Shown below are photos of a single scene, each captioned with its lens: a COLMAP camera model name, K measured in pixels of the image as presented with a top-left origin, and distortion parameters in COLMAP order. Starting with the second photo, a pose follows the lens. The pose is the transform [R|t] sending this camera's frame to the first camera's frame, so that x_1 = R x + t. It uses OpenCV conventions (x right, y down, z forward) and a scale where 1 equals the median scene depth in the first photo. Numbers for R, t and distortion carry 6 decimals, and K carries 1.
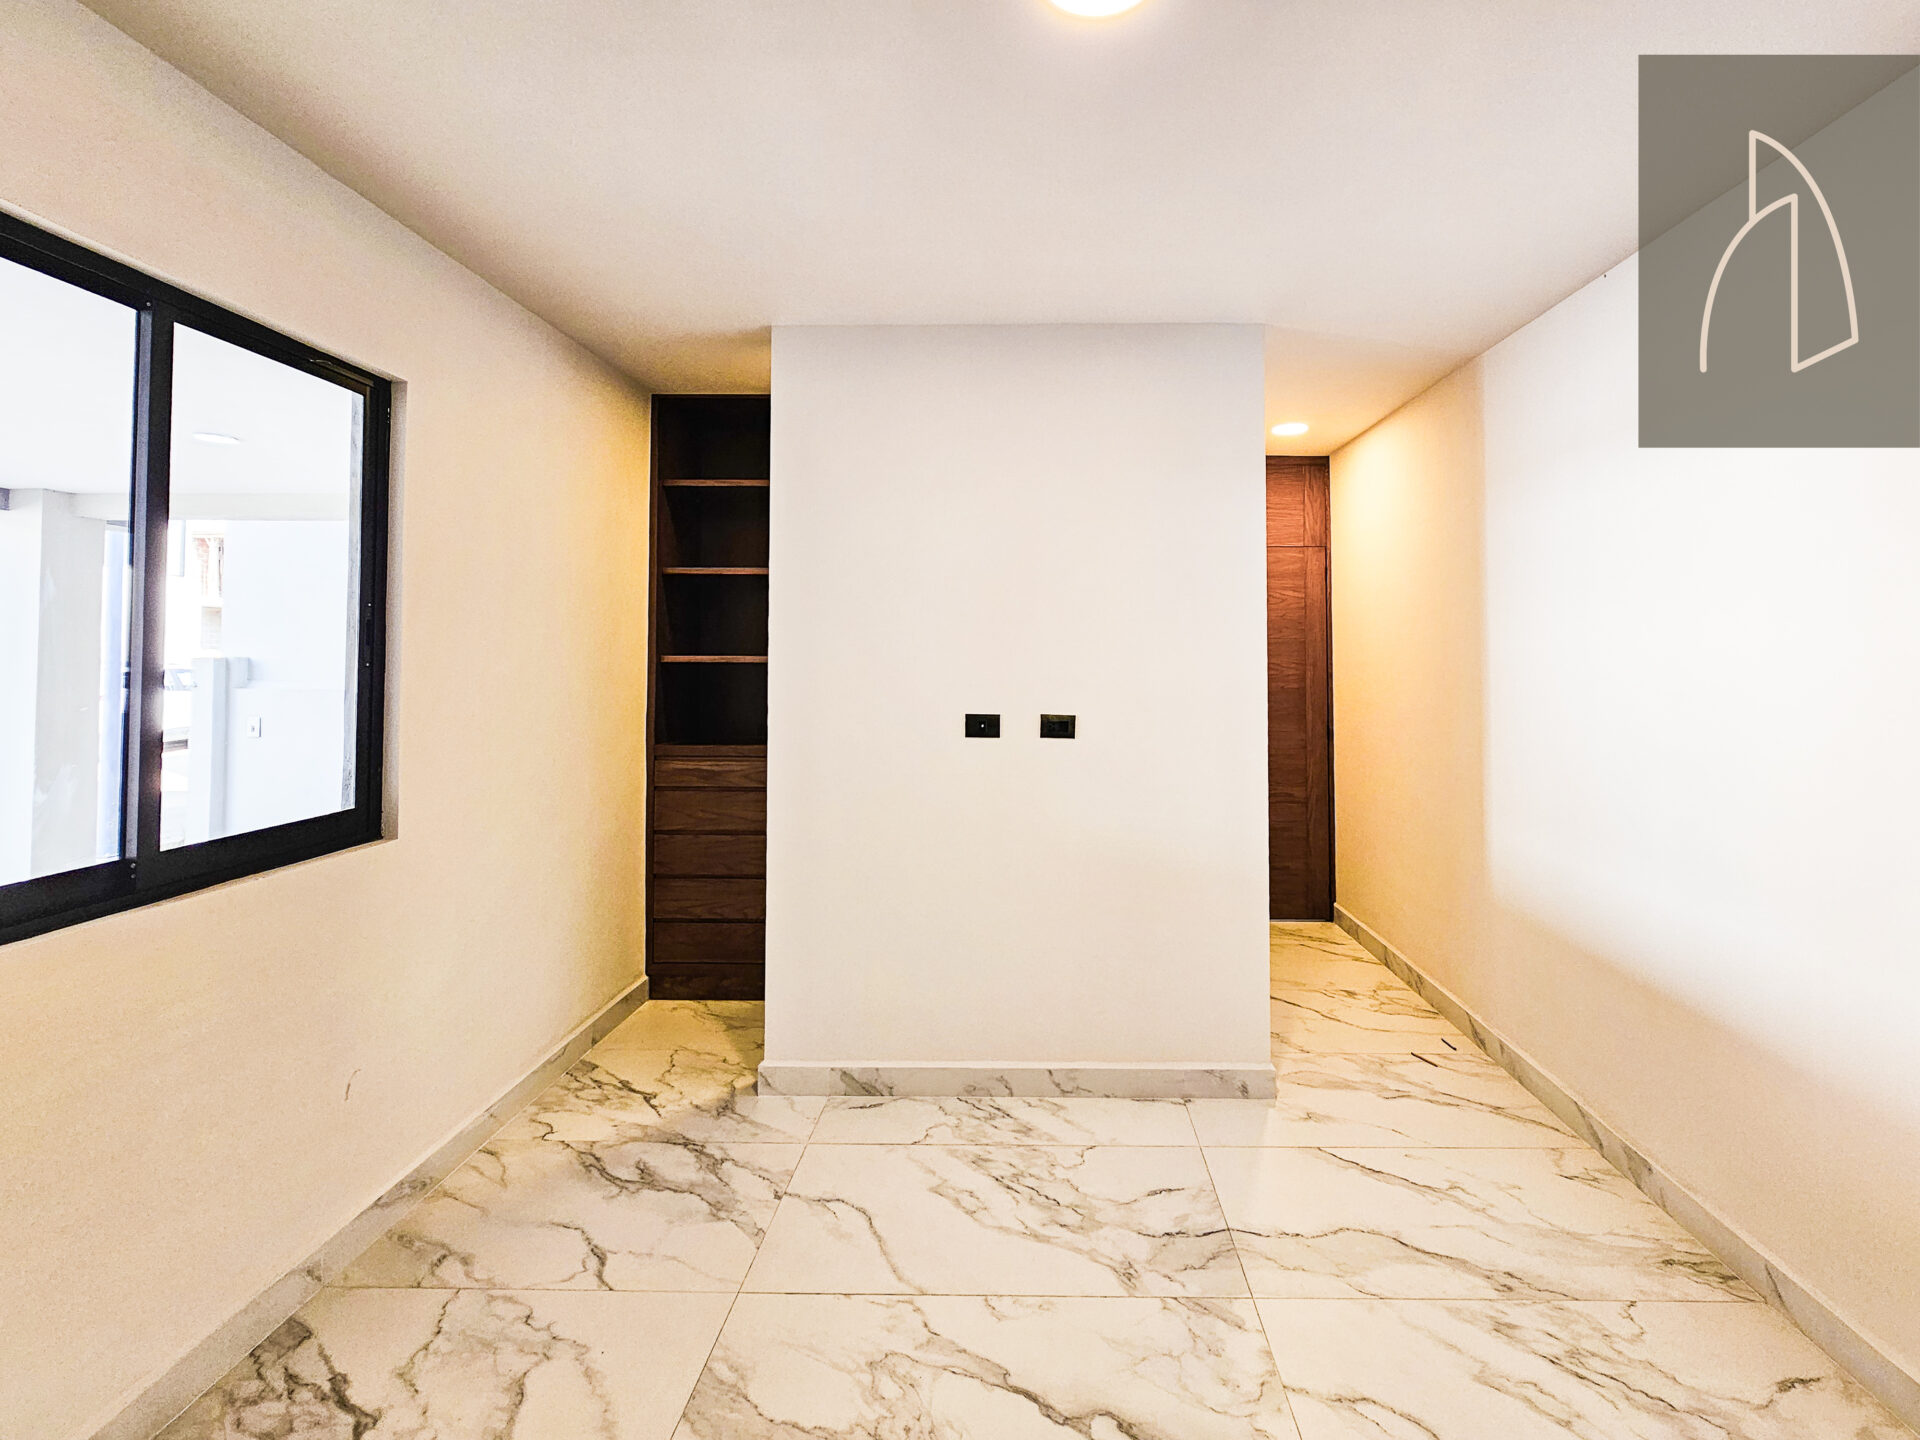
lens RADIAL K [[828.3, 0, 1026.8], [0, 828.3, 631.4], [0, 0, 1]] dist [-0.000322, 0.000343]
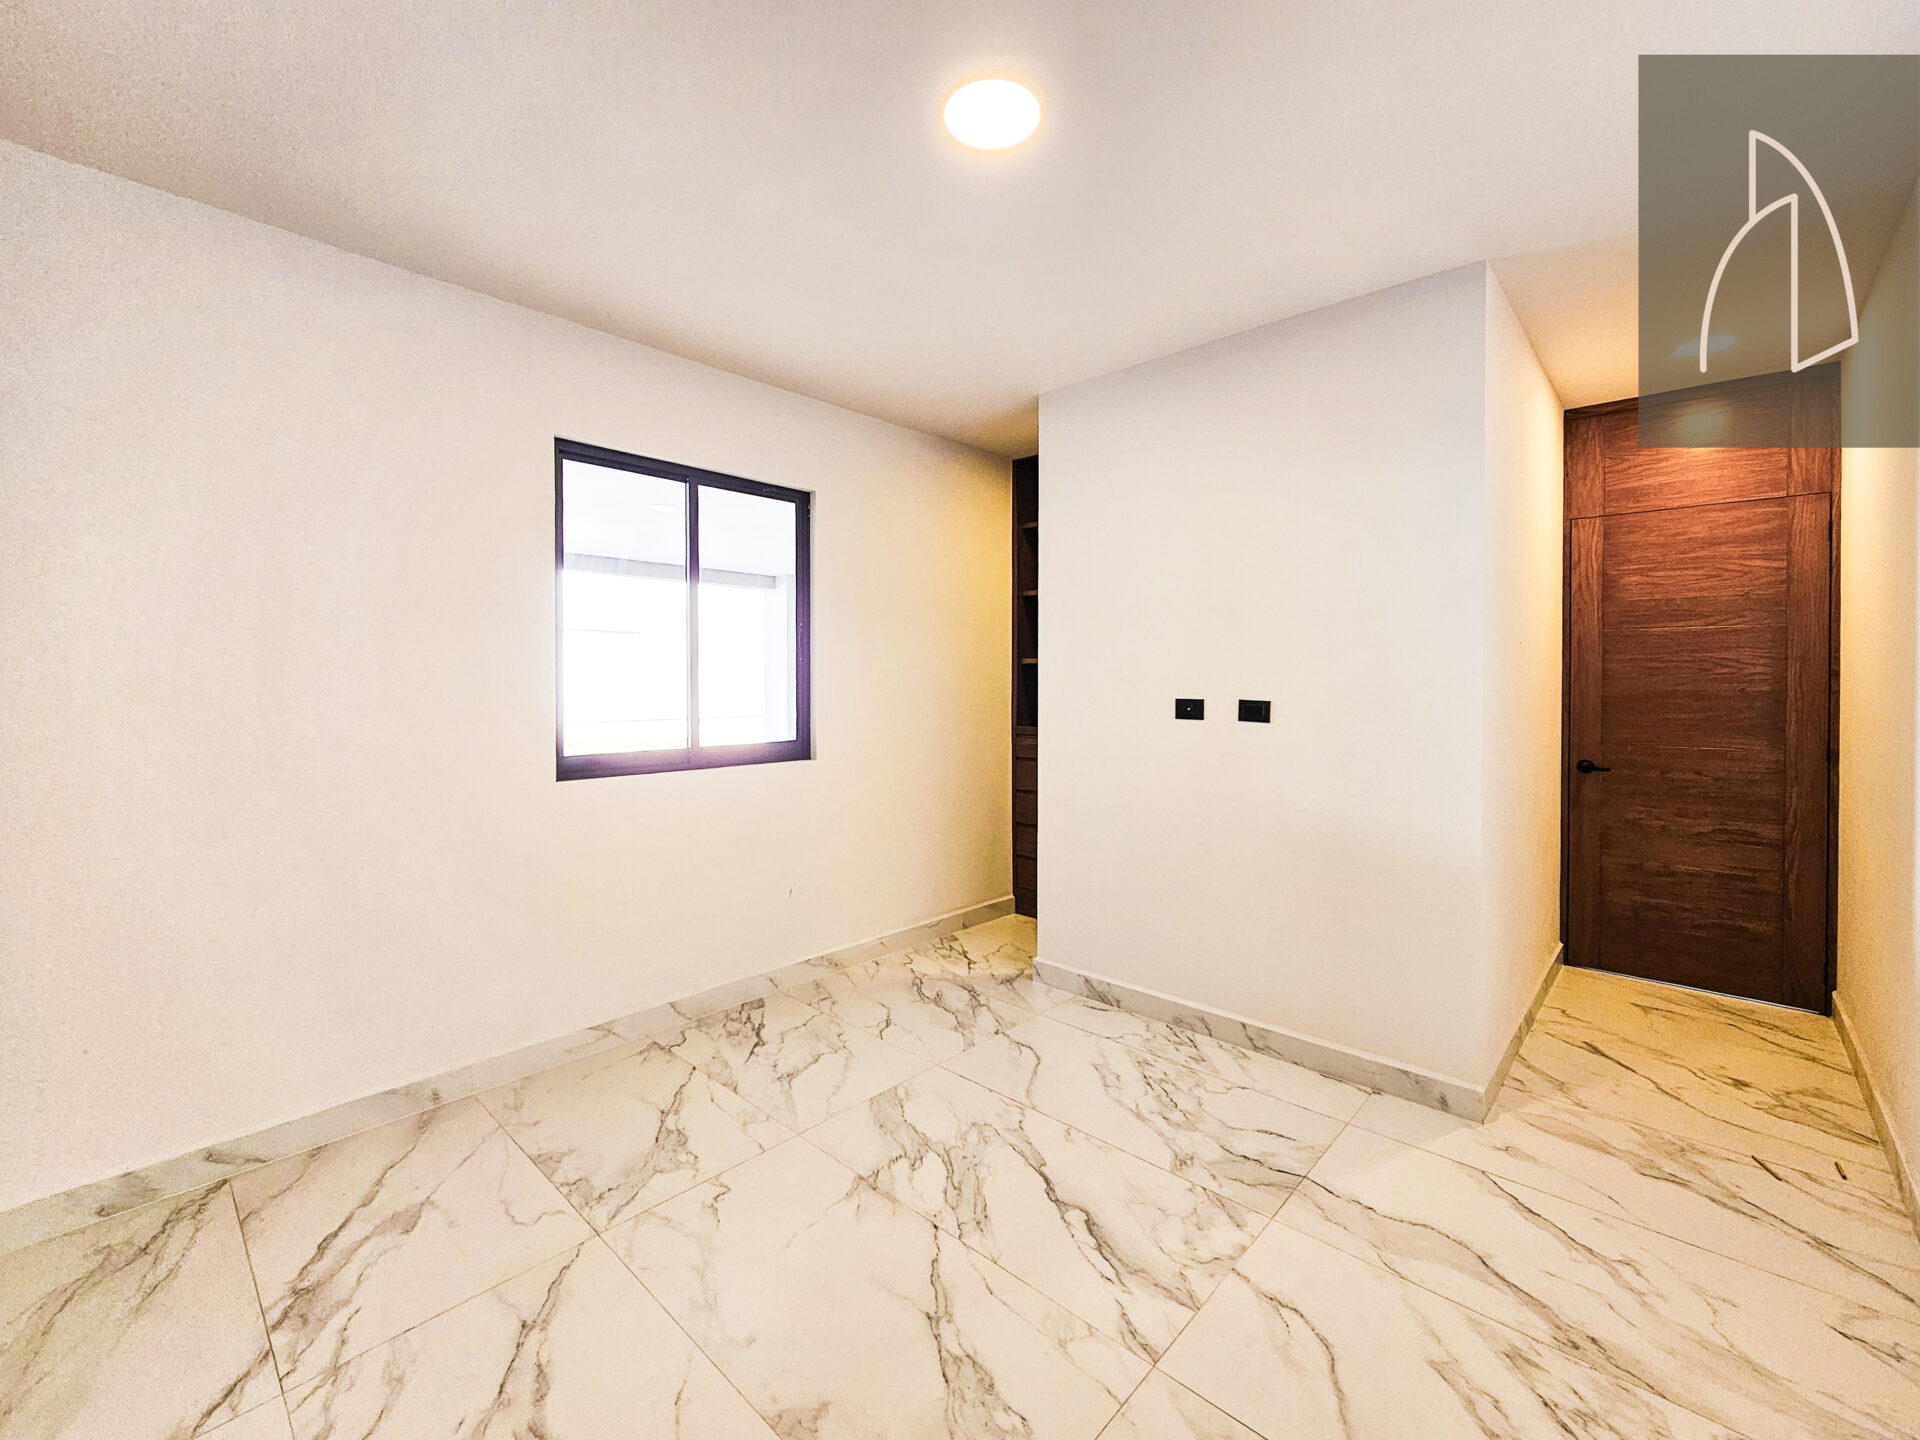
lens RADIAL K [[808.3, 0, 958.2], [0, 808.3, 686.8], [0, 0, 1]] dist [-0.012450, 0.005964]
pose [[0.733938, 0.002904, -0.679210, 0.506602], [0.022613, 0.999332, 0.028707, 0.049406], [0.678840, -0.036428, 0.733382, -0.021381]]
